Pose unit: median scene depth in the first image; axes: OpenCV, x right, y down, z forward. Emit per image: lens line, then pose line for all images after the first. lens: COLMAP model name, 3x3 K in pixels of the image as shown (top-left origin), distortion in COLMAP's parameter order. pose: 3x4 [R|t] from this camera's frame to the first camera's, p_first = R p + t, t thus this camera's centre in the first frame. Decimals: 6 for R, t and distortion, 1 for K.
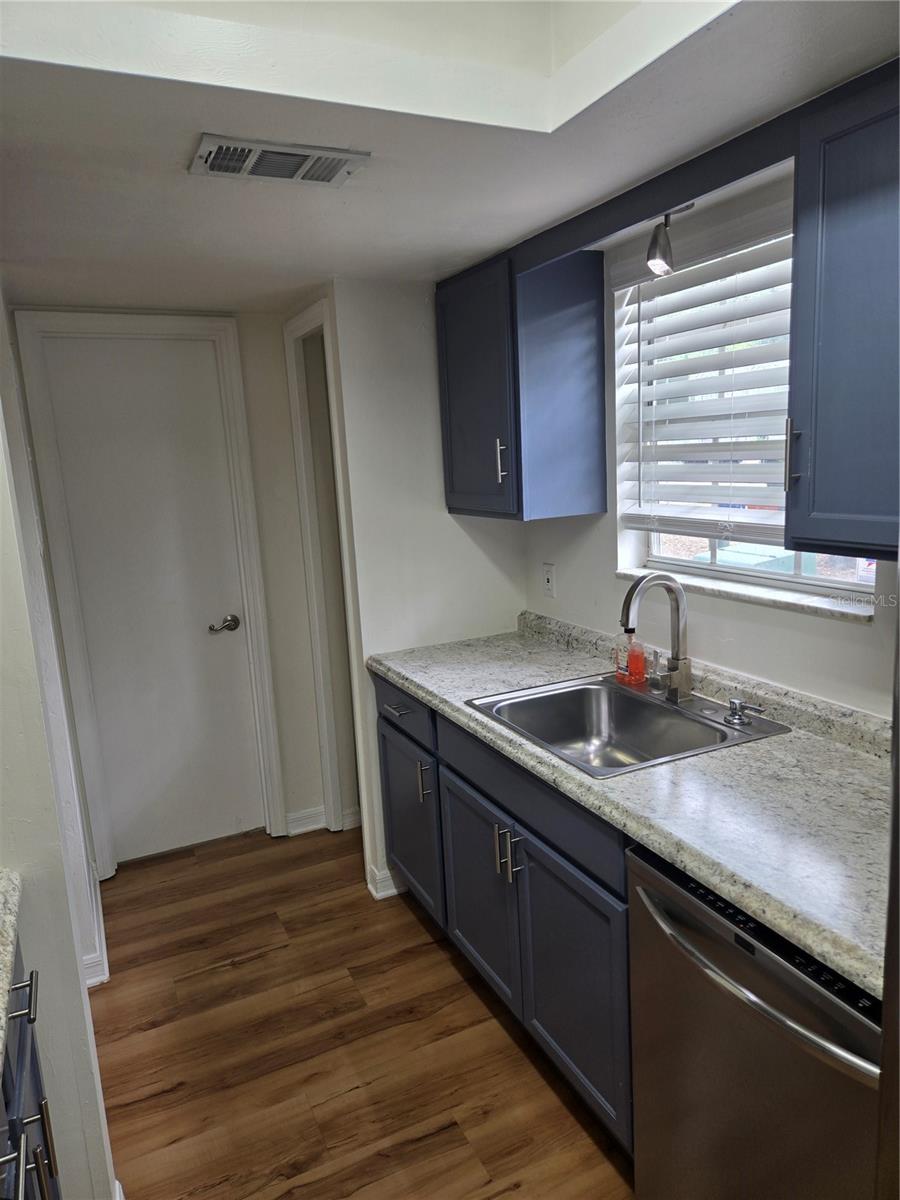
lens RADIAL K [[800.1, 0, 453.5], [0, 800.1, 603.9], [0, 0, 1]] dist [0.070395, -0.069230]
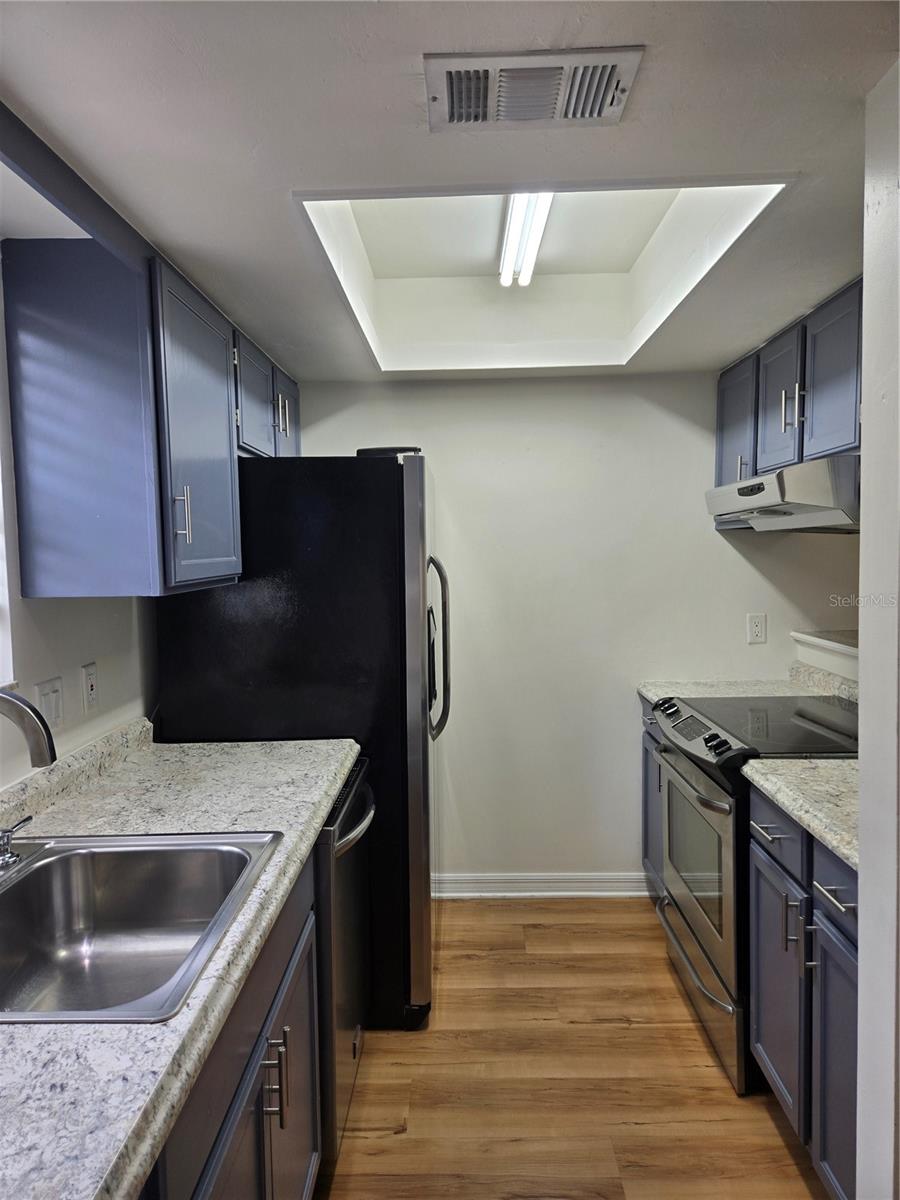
lens RADIAL K [[800.1, 0, 452.3], [0, 800.1, 598.7], [0, 0, 1]] dist [0.070395, -0.069230]
pose [[-0.892622, 0.038391, 0.449168, -0.437340], [0.148810, 0.965610, 0.213195, -0.224194], [-0.425537, 0.257143, -0.867638, 1.658034]]
